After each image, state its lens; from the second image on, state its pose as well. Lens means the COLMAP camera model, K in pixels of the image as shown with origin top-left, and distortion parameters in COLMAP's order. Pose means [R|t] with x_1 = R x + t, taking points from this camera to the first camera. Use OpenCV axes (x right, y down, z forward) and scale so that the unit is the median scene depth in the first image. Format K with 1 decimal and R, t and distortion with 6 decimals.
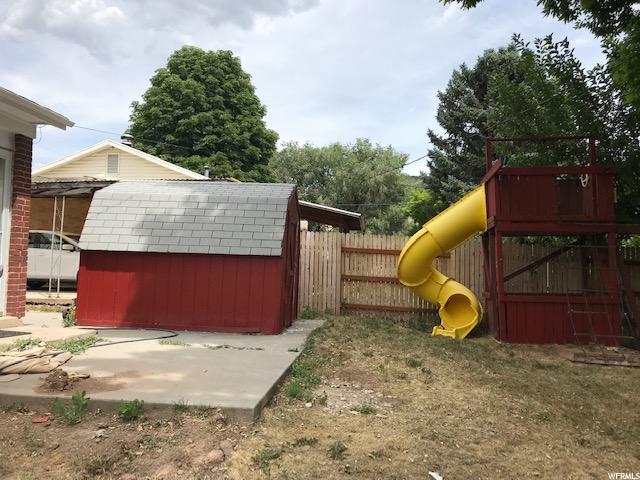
lens RADIAL K [[542.7, 0, 320.0], [0, 542.7, 240.0], [0, 0, 1]] dist [0.110935, -0.089333]
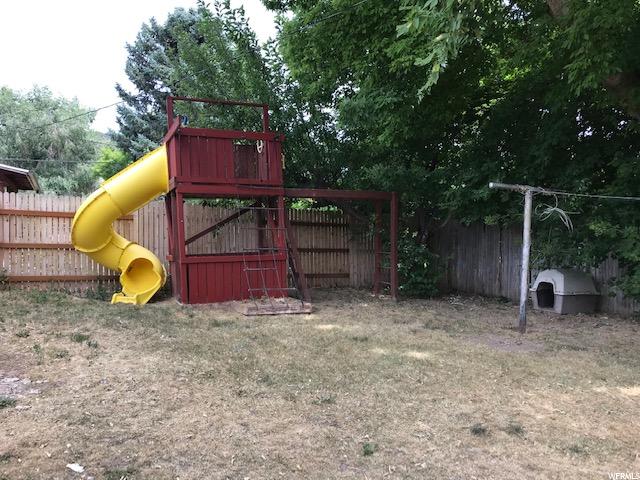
lens RADIAL K [[514.7, 0, 320.0], [0, 514.7, 240.0], [0, 0, 1]] dist [0.065886, 0.000402]
pose [[0.876016, -0.028219, 0.481456, 0.091507], [-0.004486, 0.997767, 0.066642, 0.005263], [-0.482261, -0.060539, 0.873933, 0.059432]]
